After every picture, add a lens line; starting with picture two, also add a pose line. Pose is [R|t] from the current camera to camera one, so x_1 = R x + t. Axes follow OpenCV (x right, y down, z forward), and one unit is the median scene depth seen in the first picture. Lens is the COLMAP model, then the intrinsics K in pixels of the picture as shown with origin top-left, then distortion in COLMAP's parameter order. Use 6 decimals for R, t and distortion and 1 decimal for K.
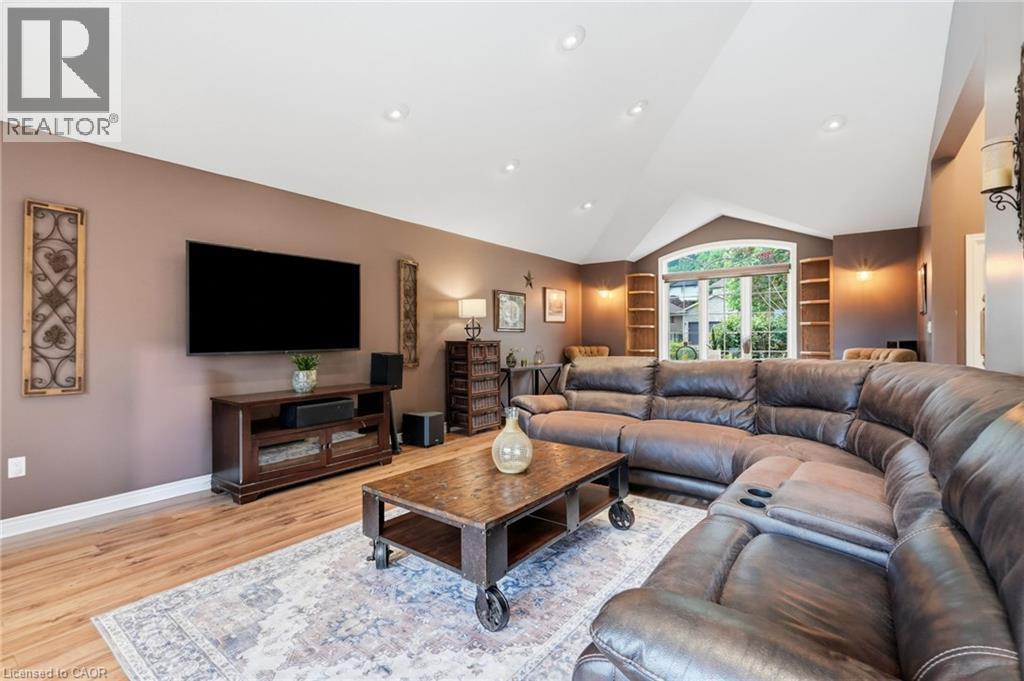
lens RADIAL K [[462.6, 0, 510.7], [0, 462.6, 336.4], [0, 0, 1]] dist [-0.006135, 0.000419]
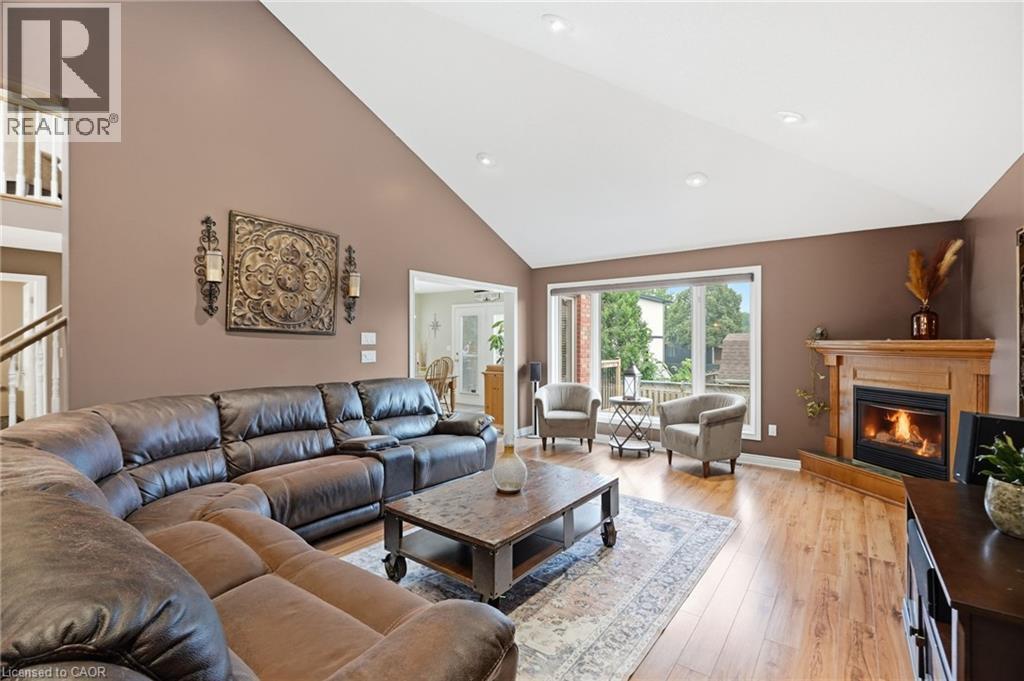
lens RADIAL K [[462.6, 0, 503.5], [0, 462.6, 342.0], [0, 0, 1]] dist [-0.006135, 0.000419]
pose [[-0.999919, 0.006578, 0.010891, 0.002012], [0.006569, 0.999978, -0.000878, -0.028789], [-0.010896, -0.000807, -0.999940, 0.814751]]
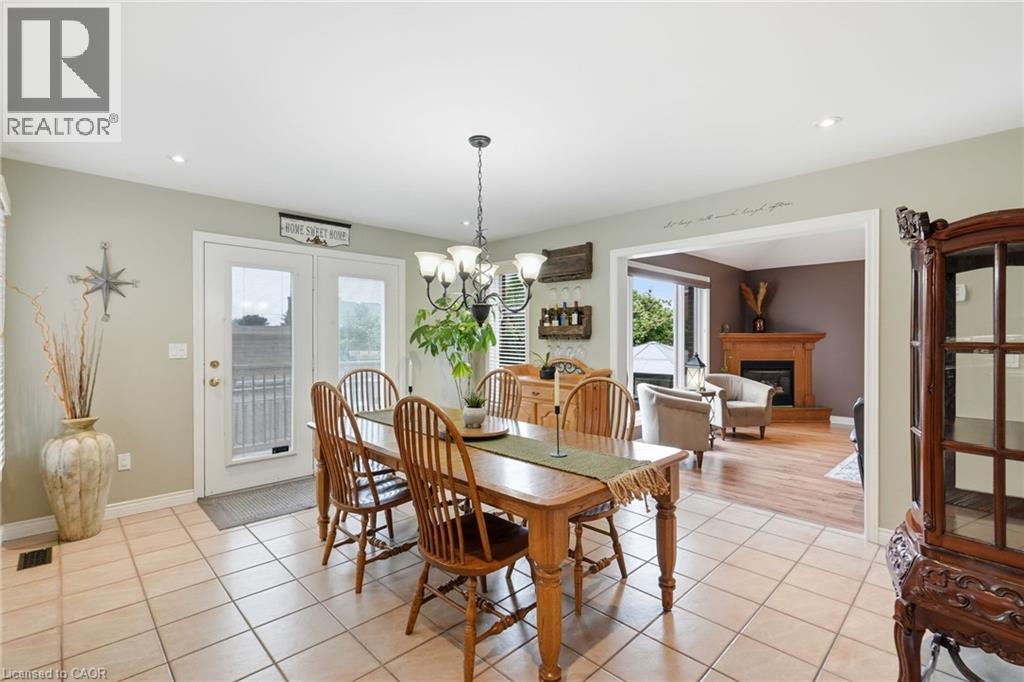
lens RADIAL K [[462.6, 0, 513.4], [0, 462.6, 338.3], [0, 0, 1]] dist [-0.006135, 0.000419]
pose [[-0.150981, 0.010940, -0.988476, 0.657609], [0.002389, 0.999940, 0.010702, -0.029859], [0.988534, -0.000746, -0.150998, -0.213915]]
